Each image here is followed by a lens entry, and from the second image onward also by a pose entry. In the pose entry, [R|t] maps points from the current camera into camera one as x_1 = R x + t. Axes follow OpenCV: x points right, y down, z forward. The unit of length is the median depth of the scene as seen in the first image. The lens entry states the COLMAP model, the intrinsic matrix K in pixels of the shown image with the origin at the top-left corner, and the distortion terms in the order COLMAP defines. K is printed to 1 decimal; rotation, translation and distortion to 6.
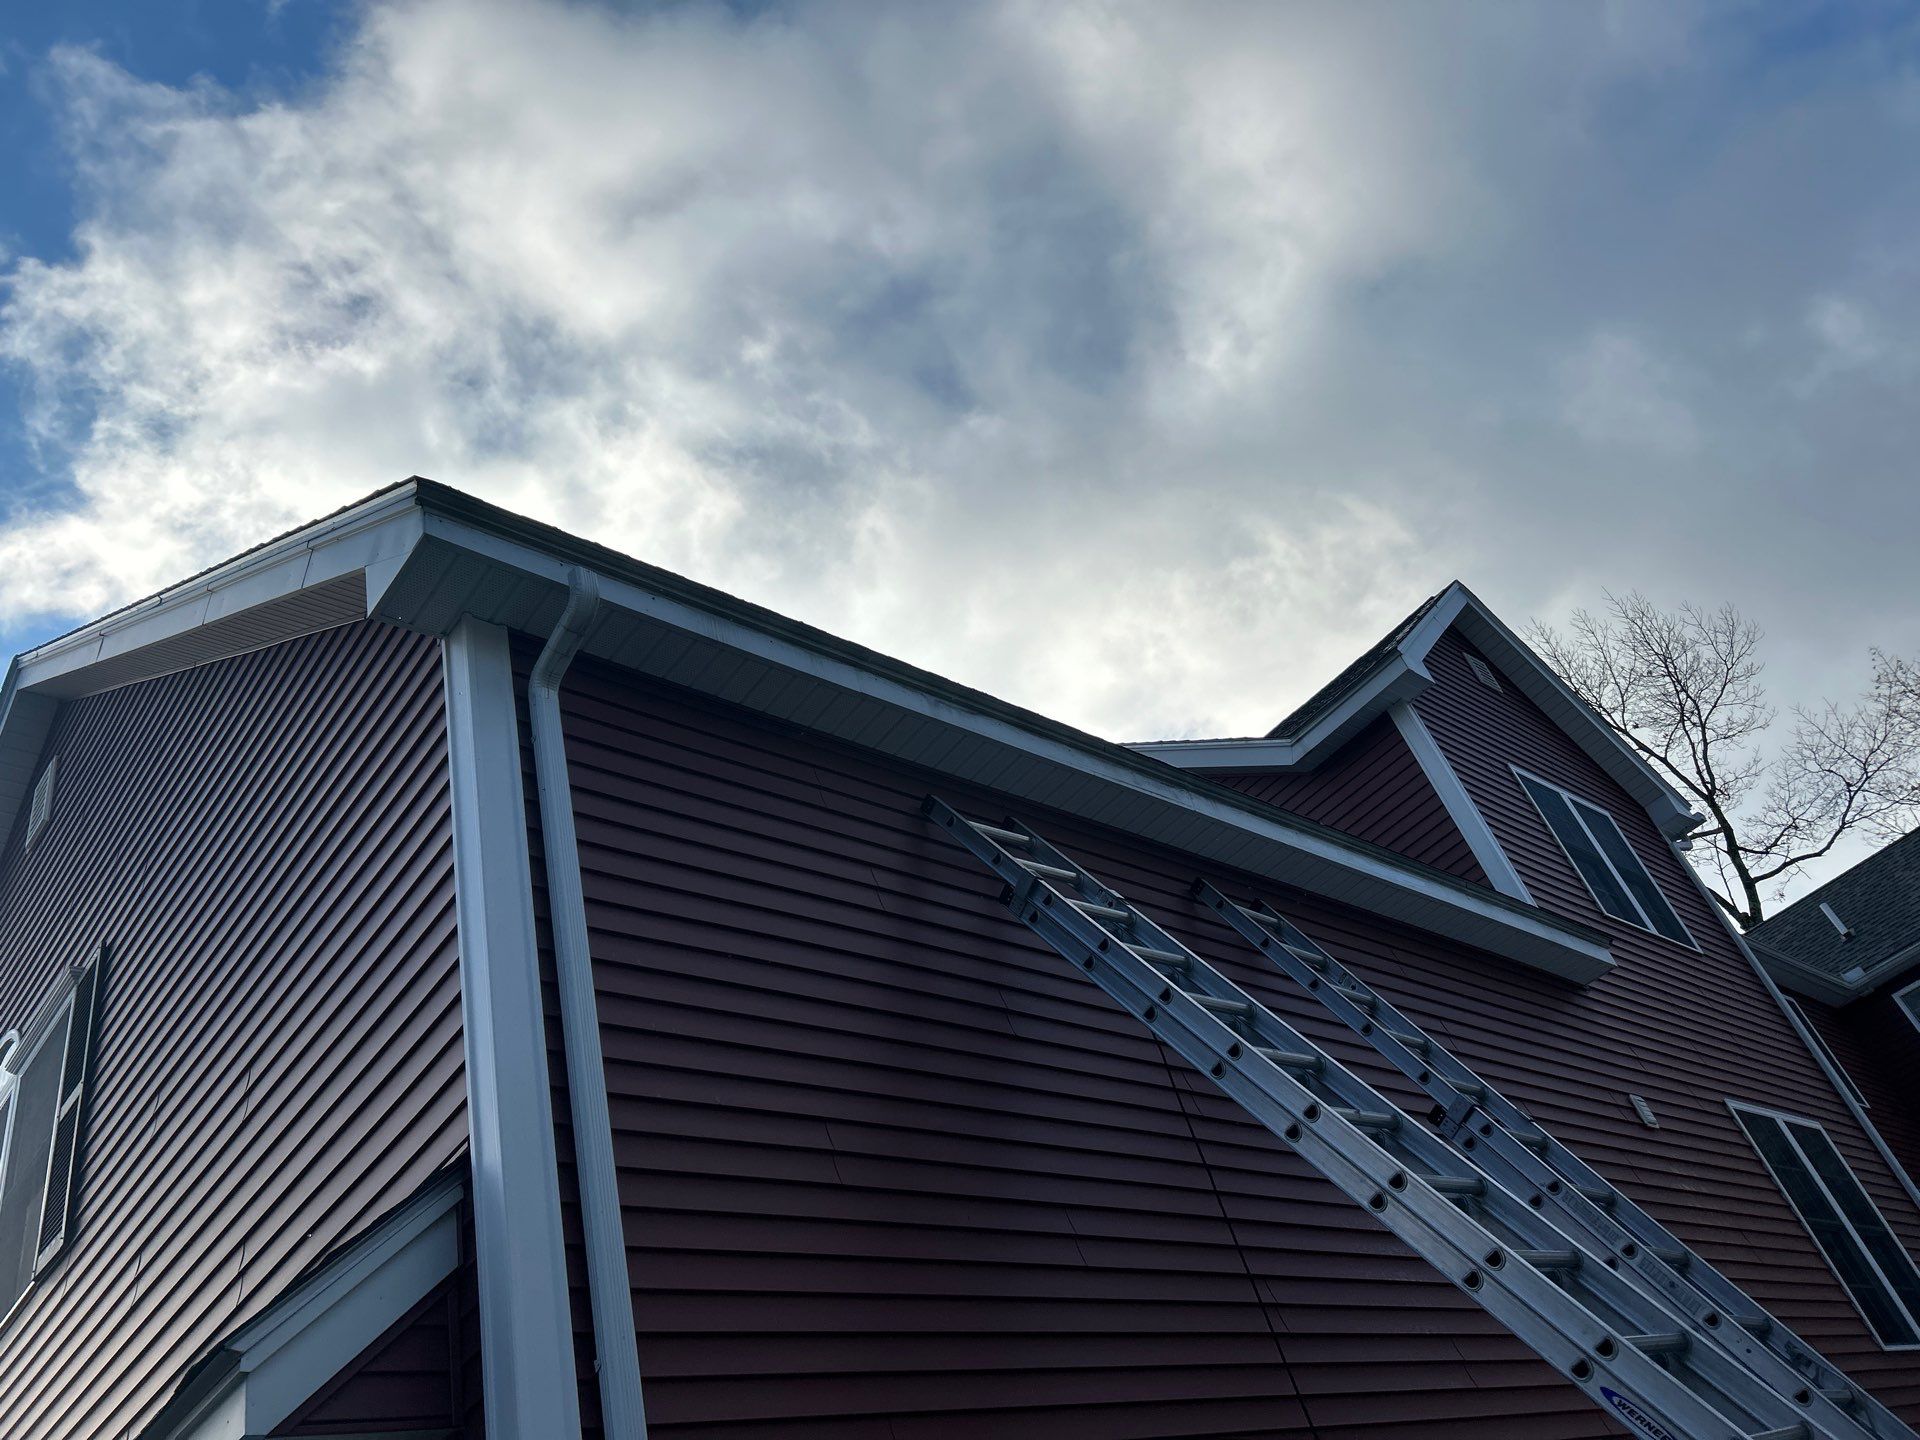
lens RADIAL K [[1446.8, 0, 977.5], [0, 1446.8, 733.1], [0, 0, 1]] dist [0.046116, -0.045745]
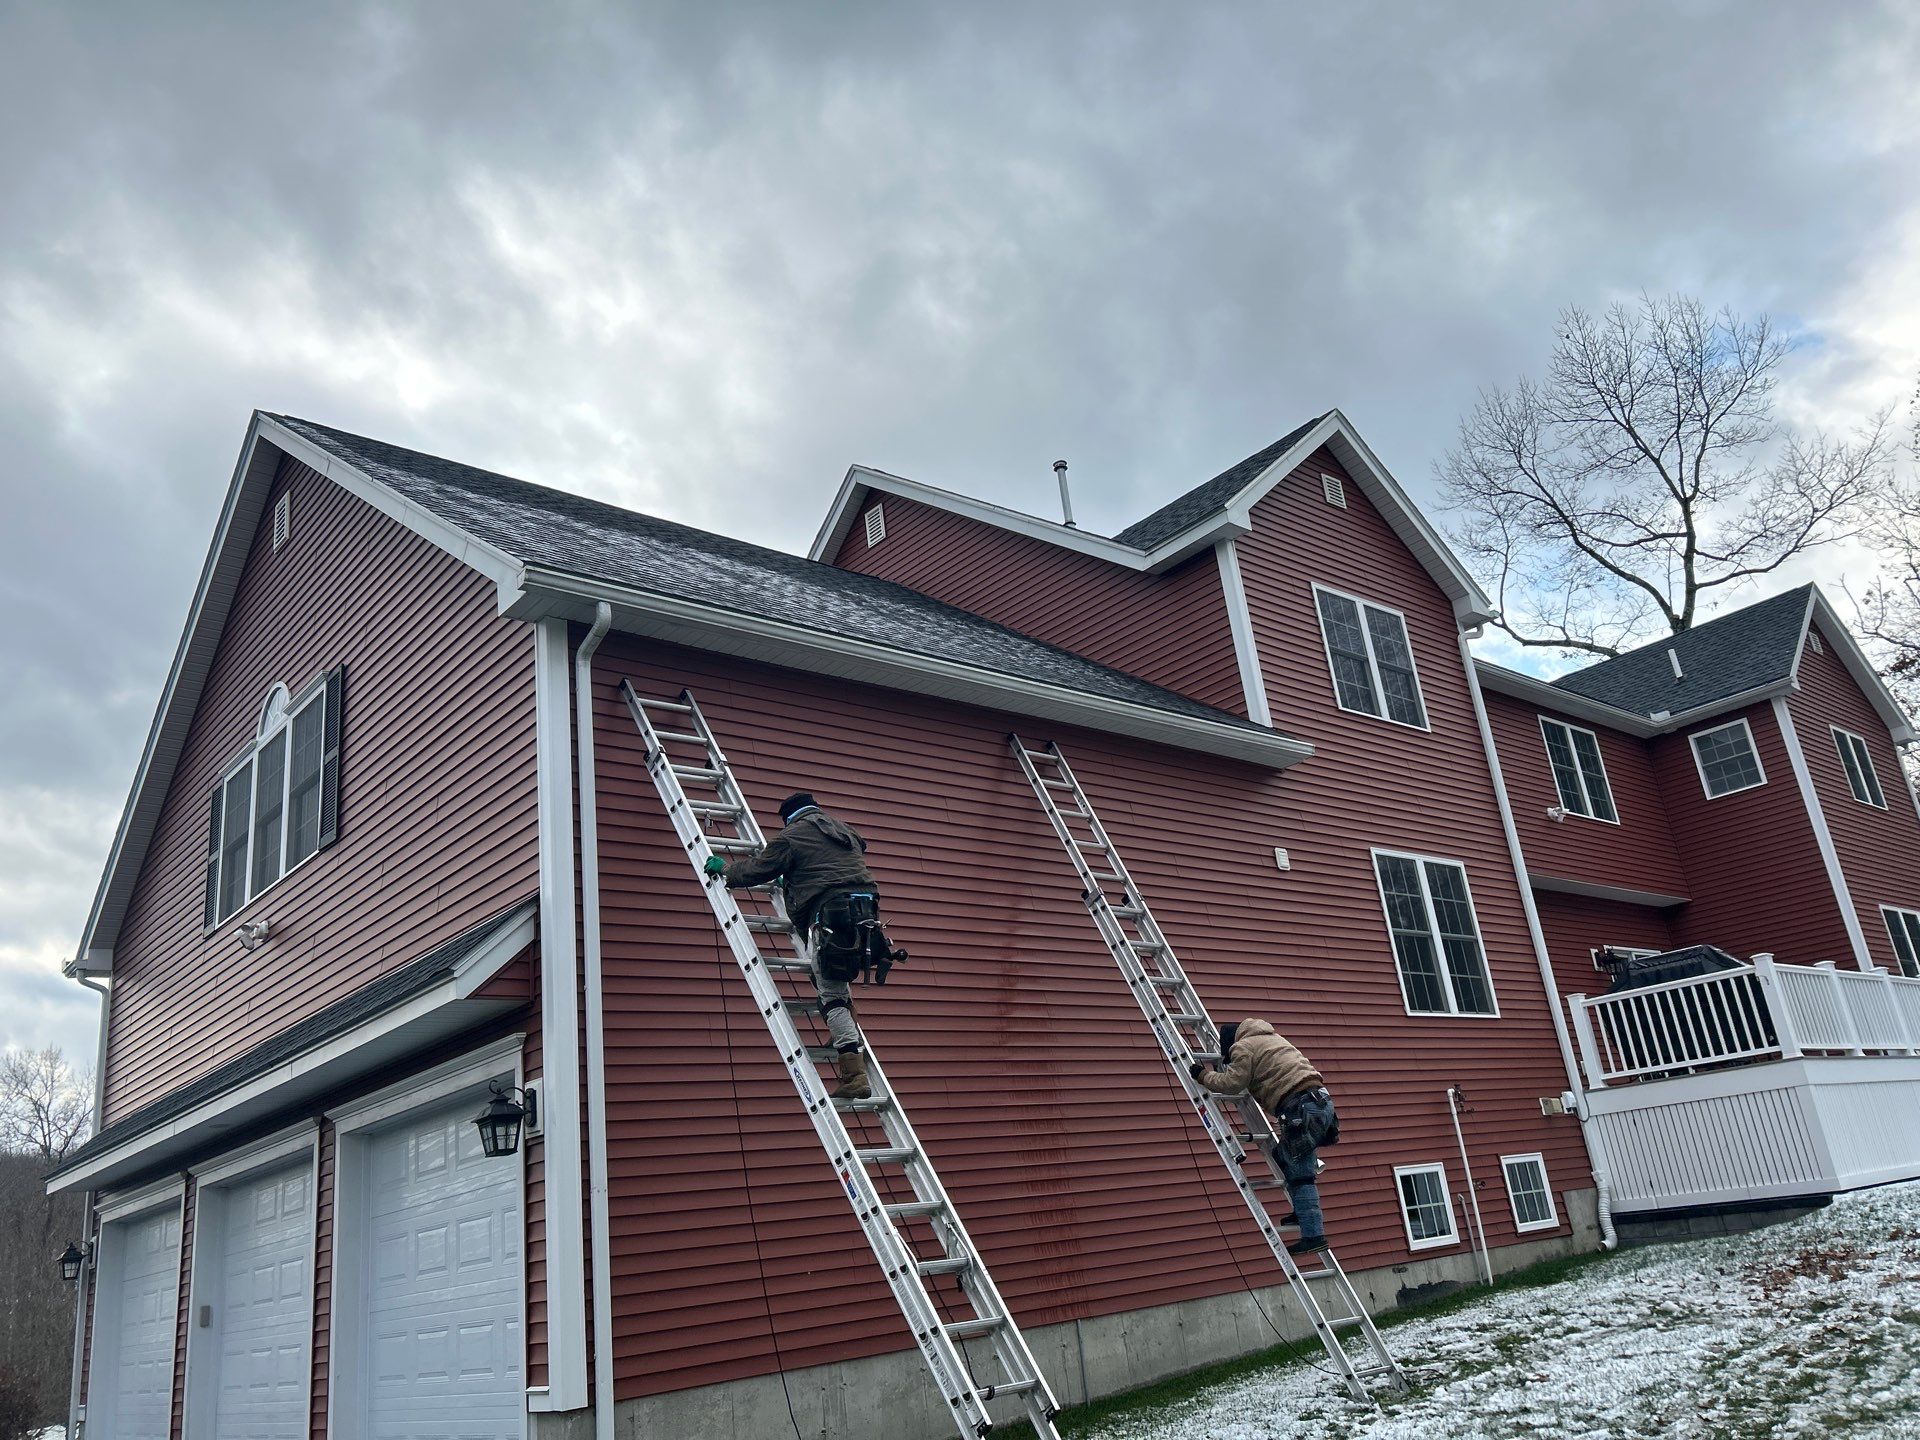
lens RADIAL K [[1446.8, 0, 959.2], [0, 1446.8, 724.0], [0, 0, 1]] dist [0.046116, -0.045745]
pose [[0.988582, 0.143189, -0.046938, 0.110616], [-0.120198, 0.937192, 0.327451, -0.228600], [0.090877, -0.318070, 0.943702, -0.301109]]
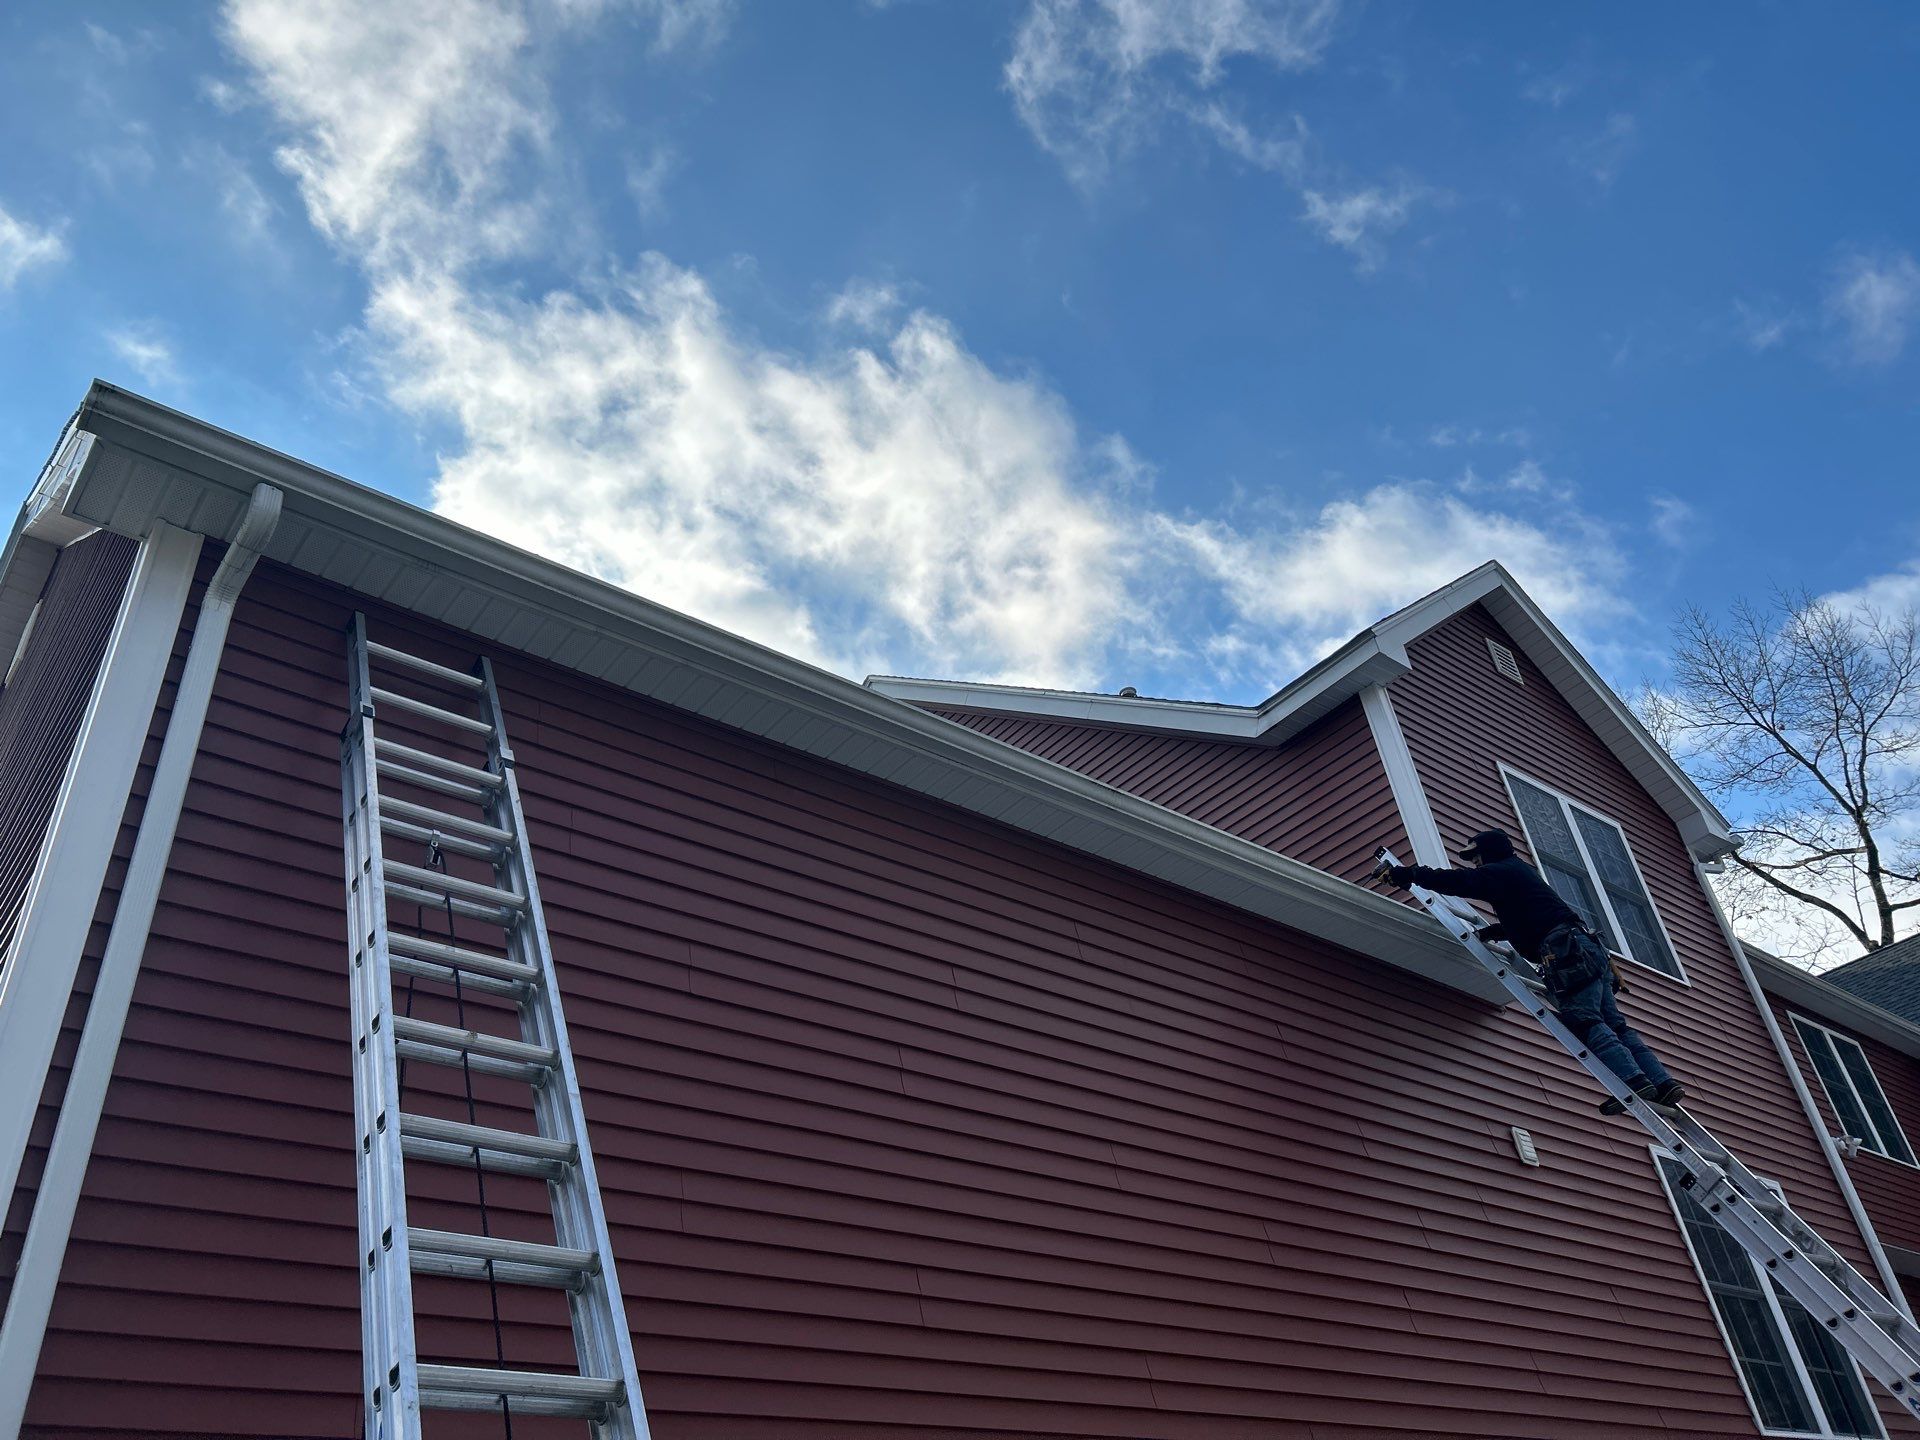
lens RADIAL K [[1446.8, 0, 960.1], [0, 1446.8, 706.9], [0, 0, 1]] dist [0.046116, -0.045745]
pose [[0.985528, 0.113733, -0.125694, 0.120857], [-0.108078, 0.992836, 0.050957, -0.021927], [0.130589, -0.036635, 0.990759, 0.015959]]
